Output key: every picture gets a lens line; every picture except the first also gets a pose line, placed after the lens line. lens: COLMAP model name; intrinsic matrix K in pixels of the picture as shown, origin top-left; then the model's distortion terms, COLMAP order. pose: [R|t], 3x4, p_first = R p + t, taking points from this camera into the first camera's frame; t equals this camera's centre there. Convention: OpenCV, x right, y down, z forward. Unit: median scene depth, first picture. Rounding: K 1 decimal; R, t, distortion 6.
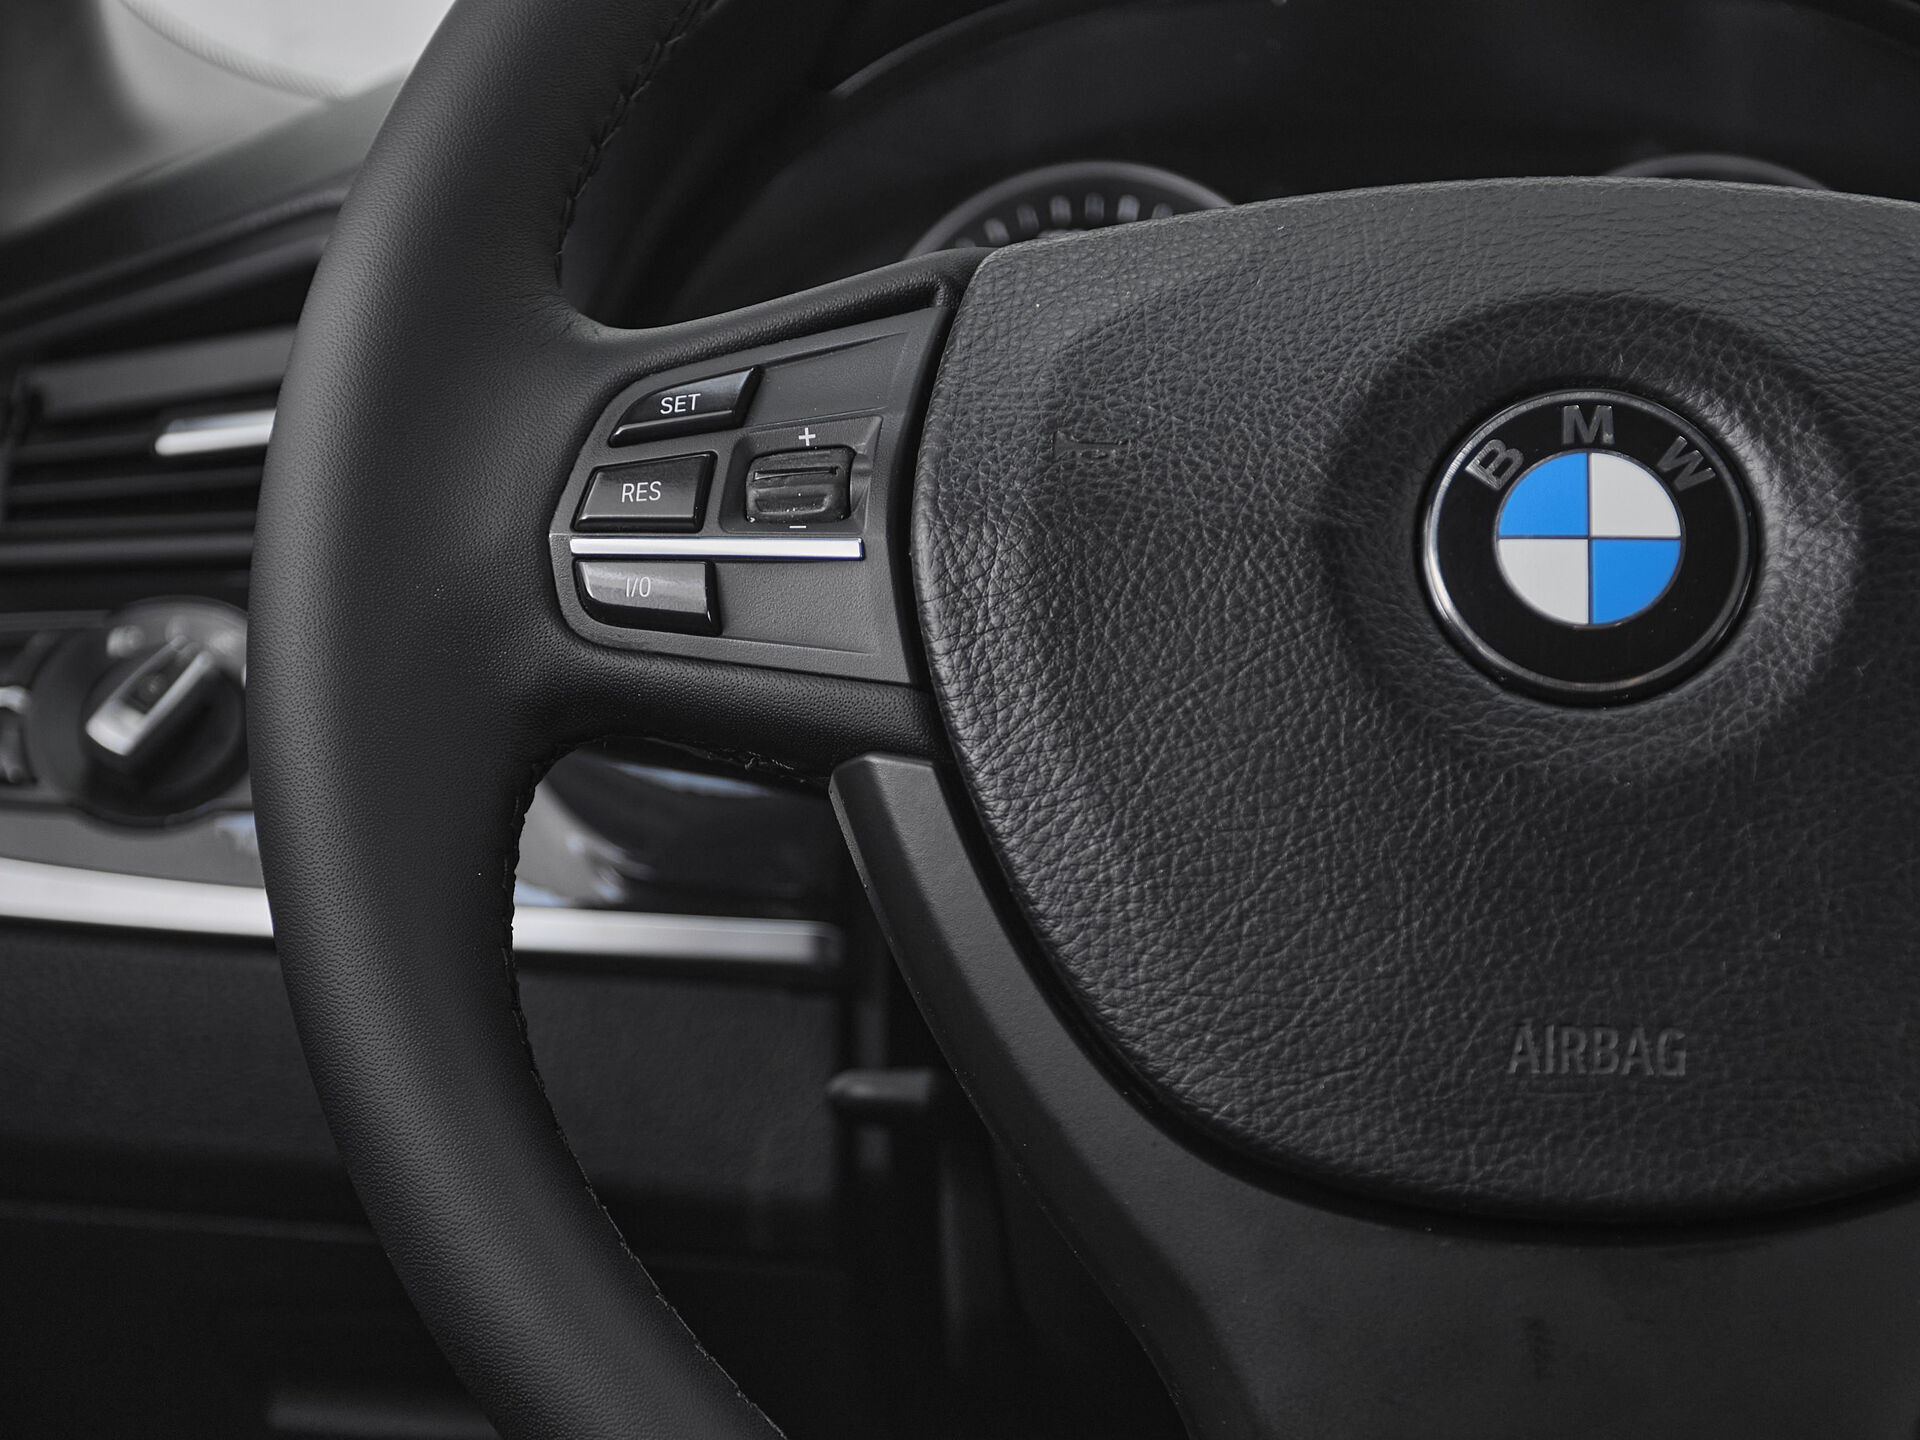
lens RADIAL K [[3467.4, 0, 831.2], [0, 3467.4, 933.4], [0, 0, 1]] dist [0.051732, 0.000000]
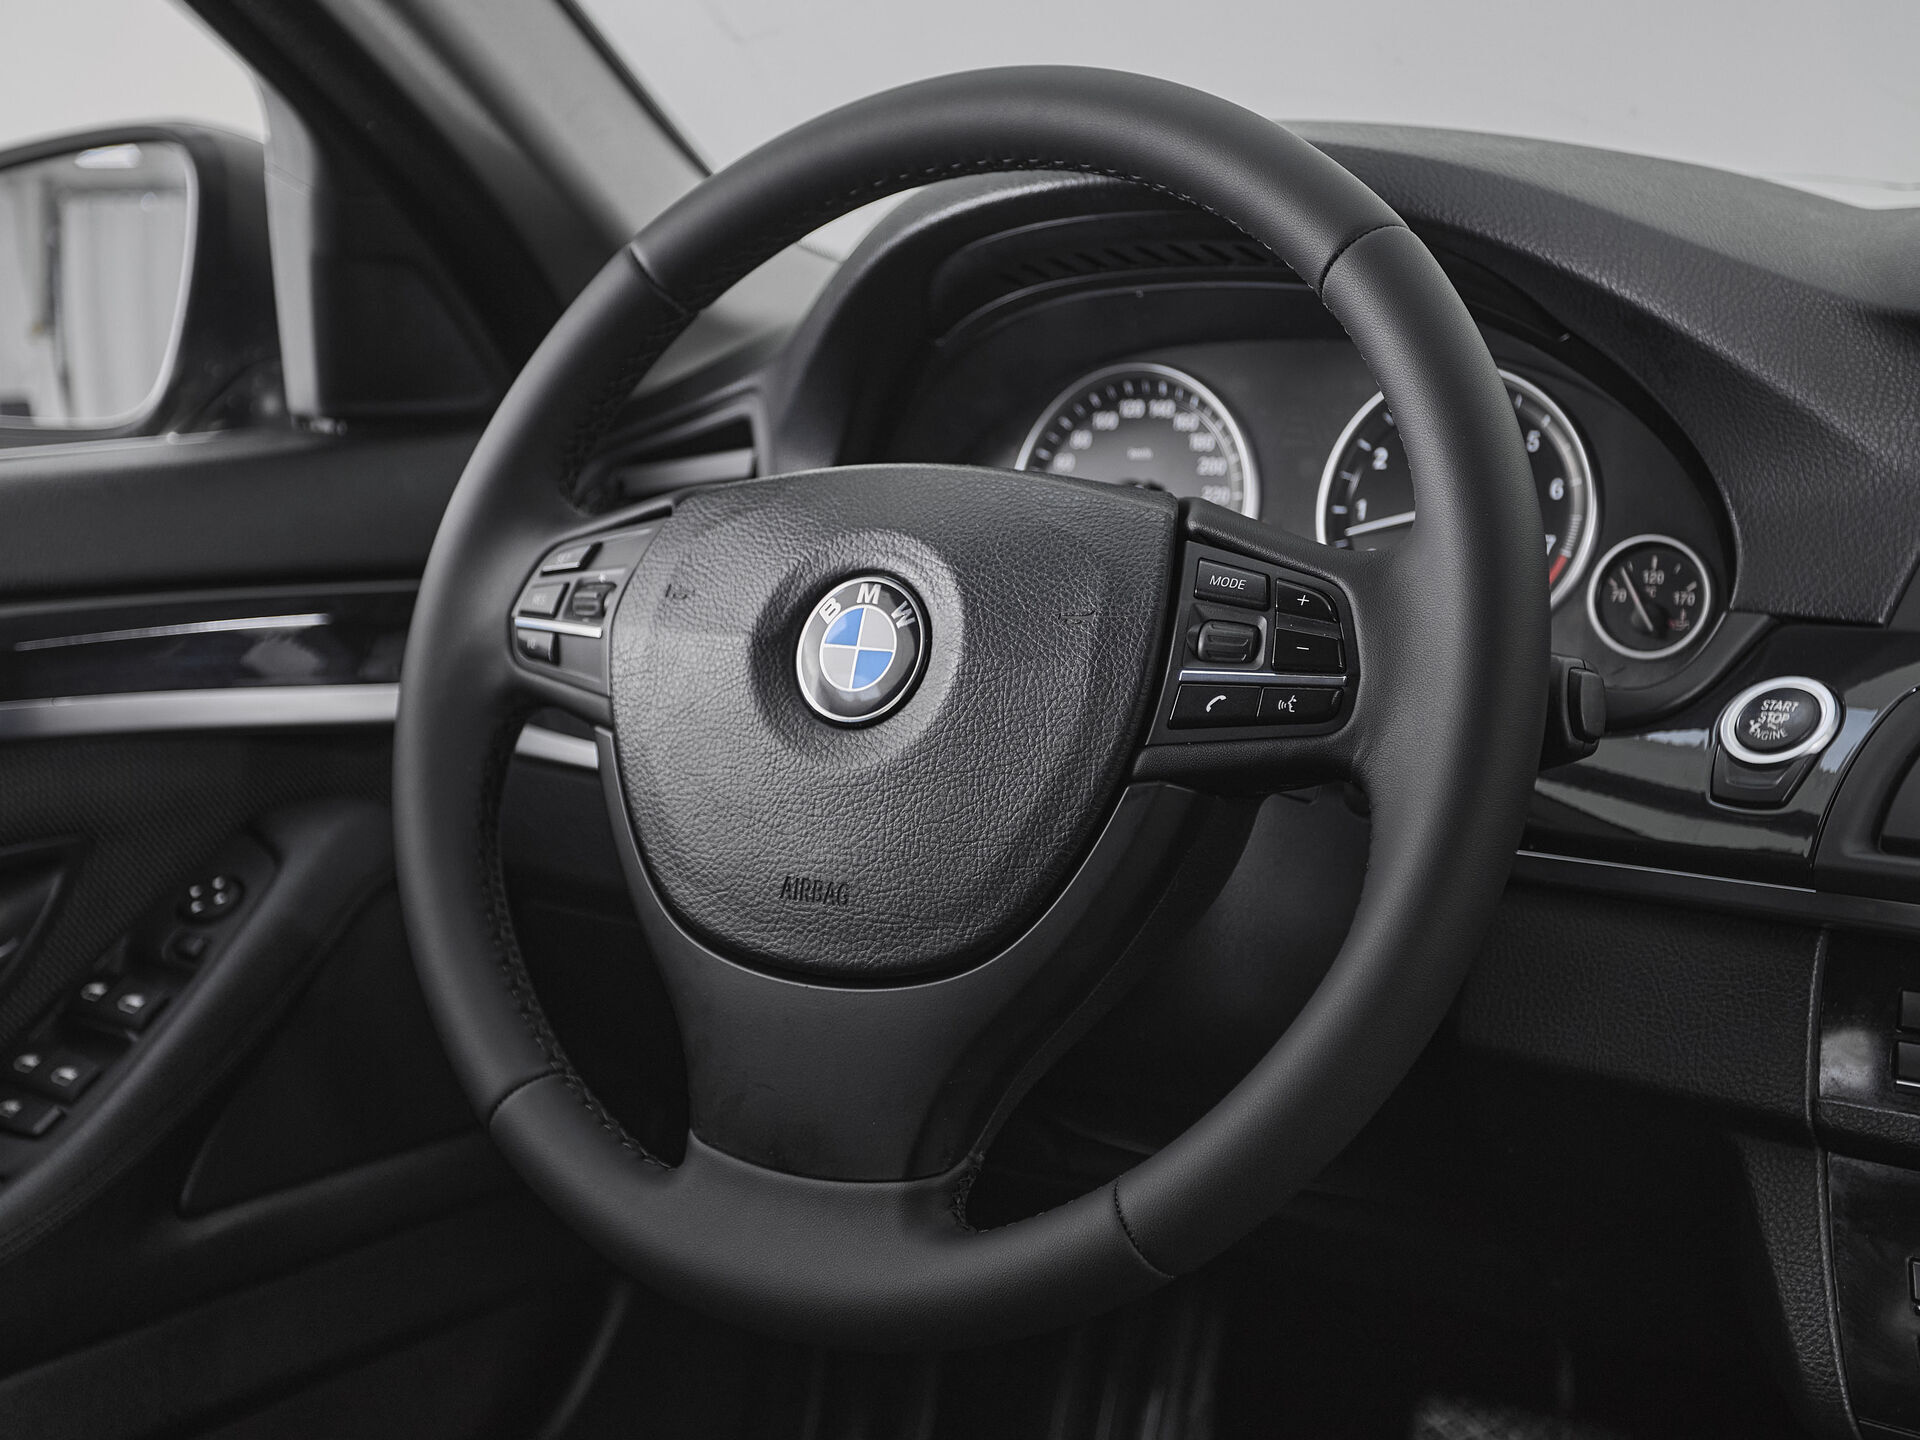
lens RADIAL K [[2912.9, 0, 832.9], [0, 2912.9, 665.7], [0, 0, 1]] dist [0.041300, 0.000000]
pose [[0.858980, 0.054147, -0.509137, 1.099006], [-0.058939, 0.998239, 0.006727, -0.113849], [0.508605, 0.024230, 0.860659, -0.516660]]
